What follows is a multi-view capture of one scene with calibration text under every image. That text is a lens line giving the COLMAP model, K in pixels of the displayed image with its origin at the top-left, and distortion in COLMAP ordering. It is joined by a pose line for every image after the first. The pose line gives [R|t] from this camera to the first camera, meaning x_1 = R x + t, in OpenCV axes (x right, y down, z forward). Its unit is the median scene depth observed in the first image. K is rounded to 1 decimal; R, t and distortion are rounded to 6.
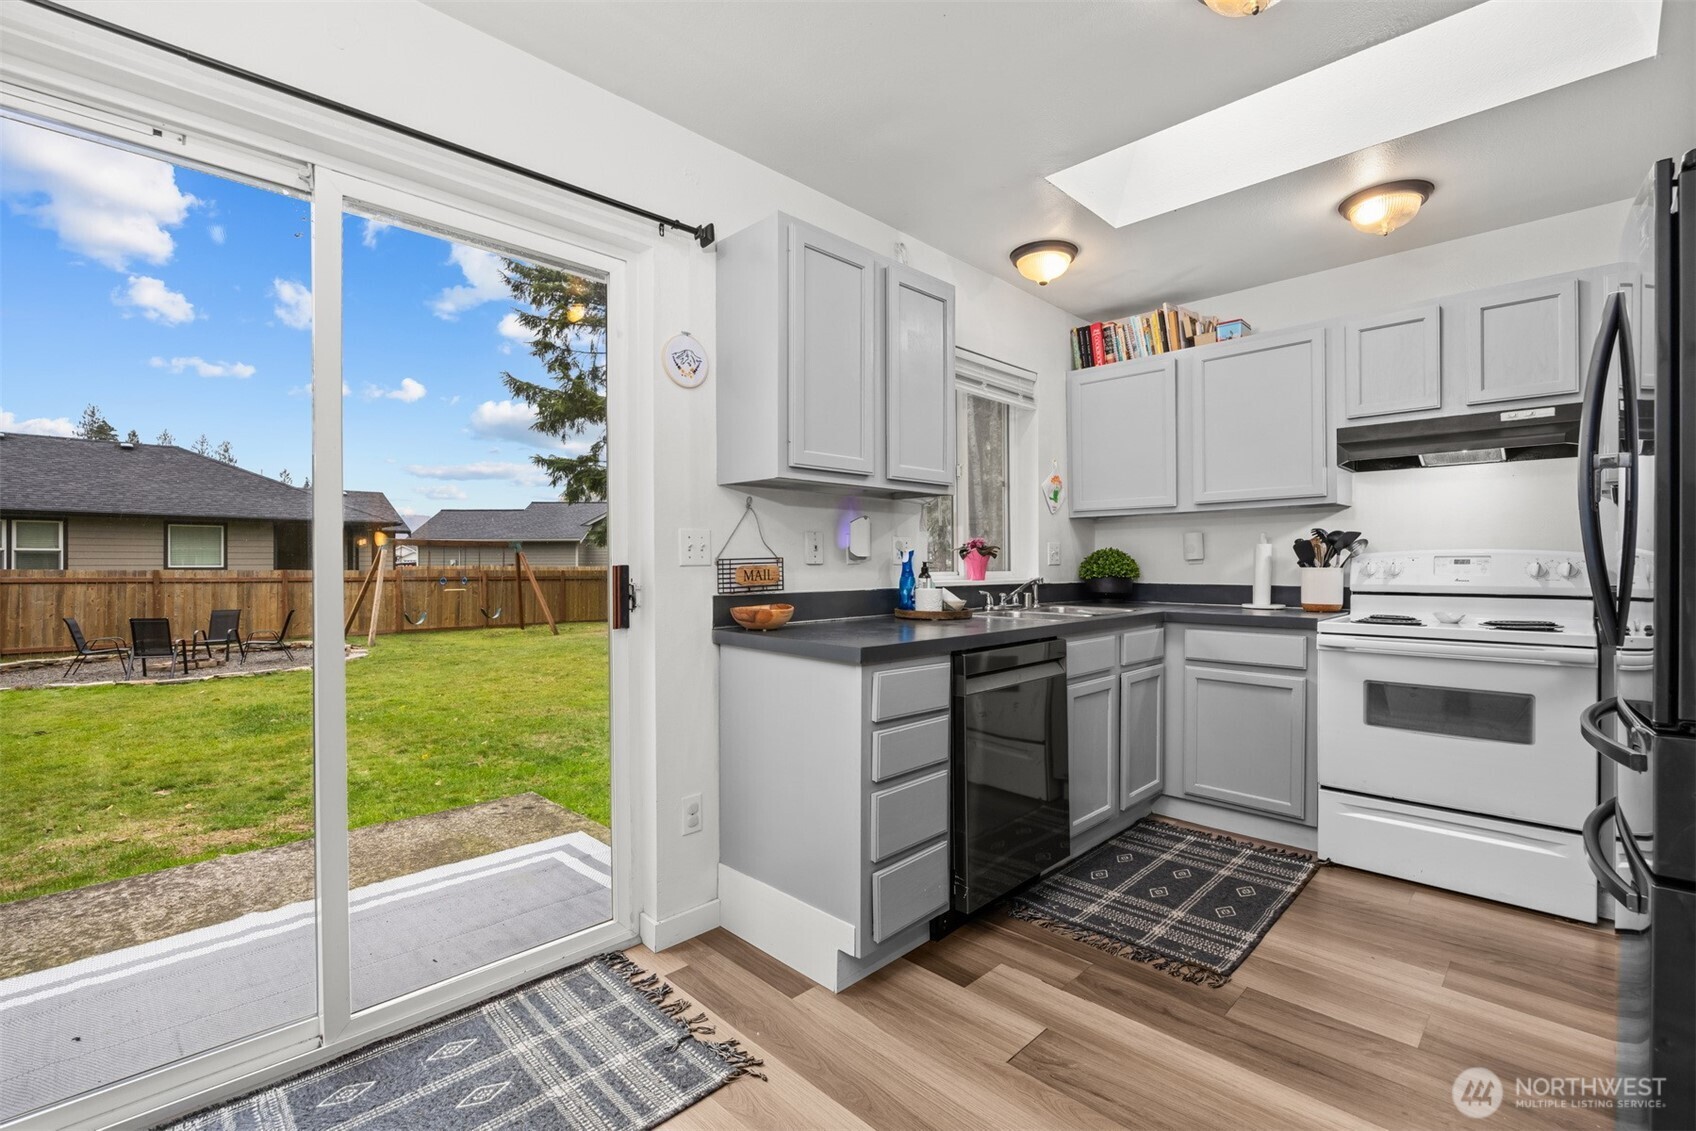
lens RADIAL K [[751.4, 0, 849.4], [0, 751.4, 561.8], [0, 0, 1]] dist [-0.000356, -0.000322]
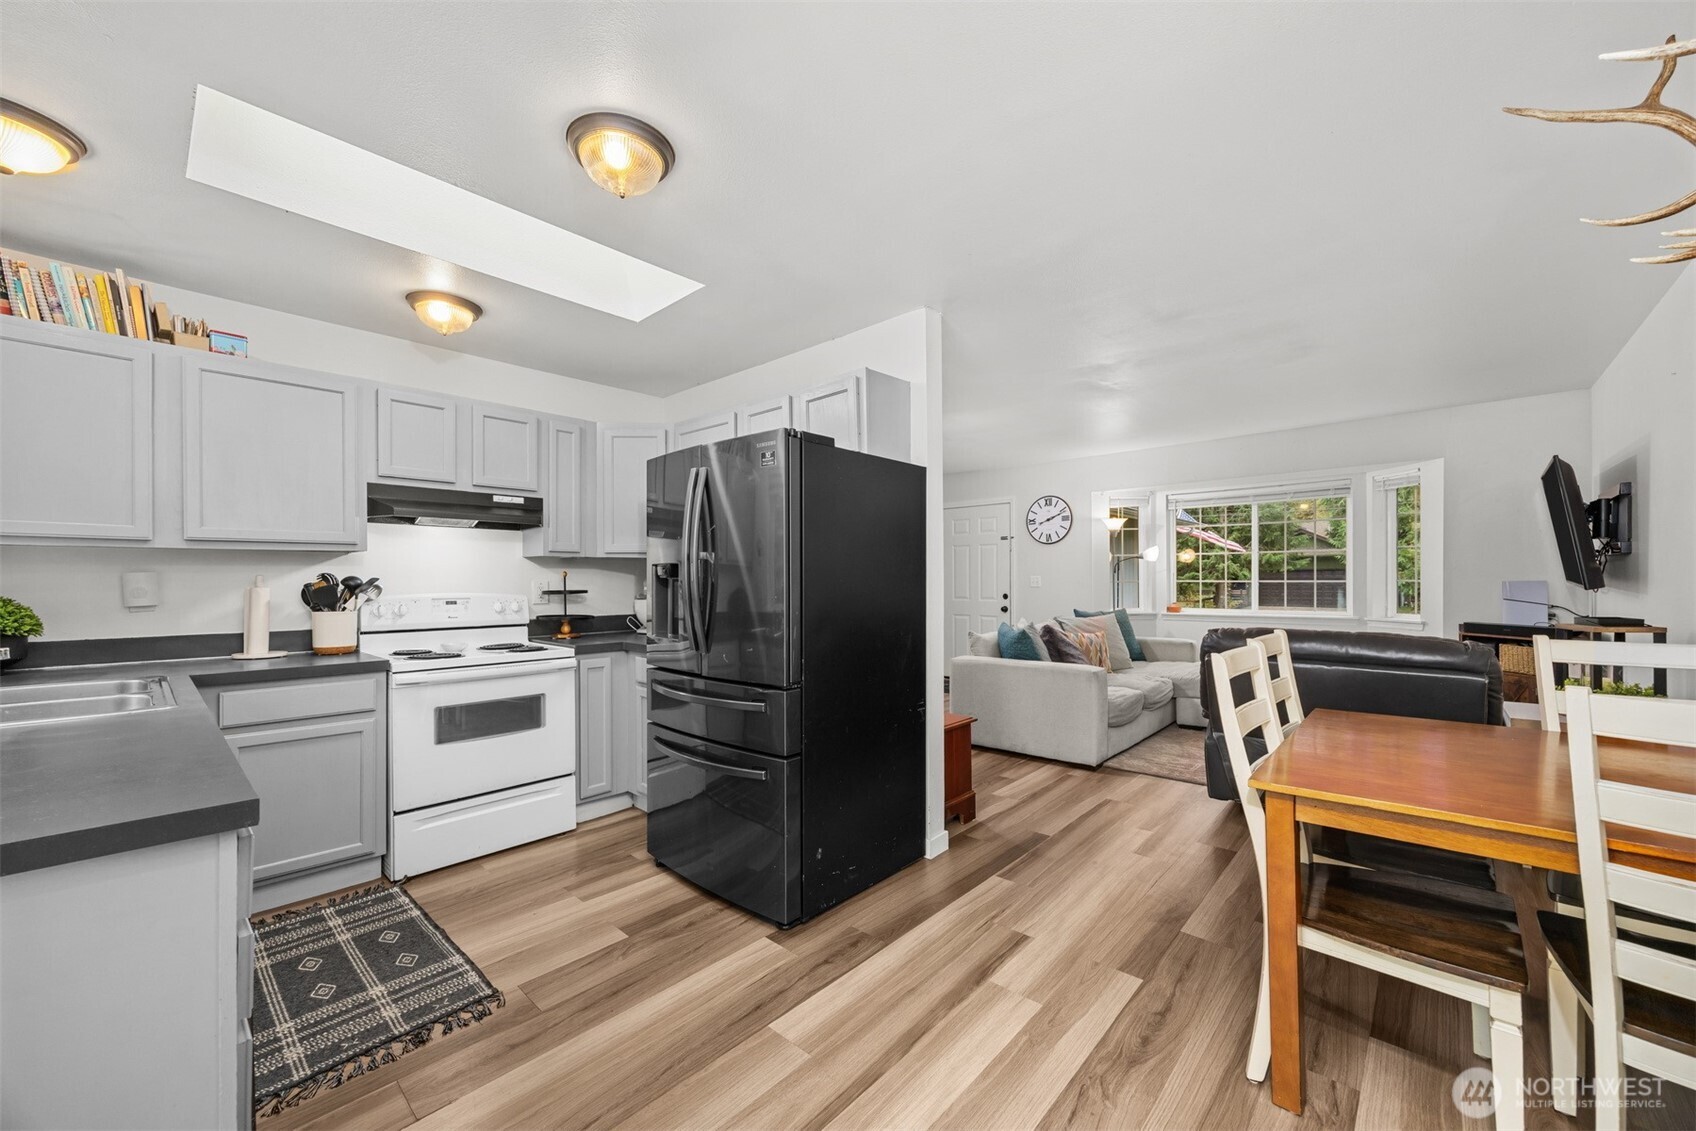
lens RADIAL K [[654.7, 0, 849.1], [0, 654.7, 578.5], [0, 0, 1]] dist [-0.001326, 0.000216]
pose [[-0.040058, 0.007866, 0.999166, -0.354672], [0.004025, 0.999962, -0.007711, -0.032282], [-0.999189, 0.003713, -0.040088, 0.385565]]
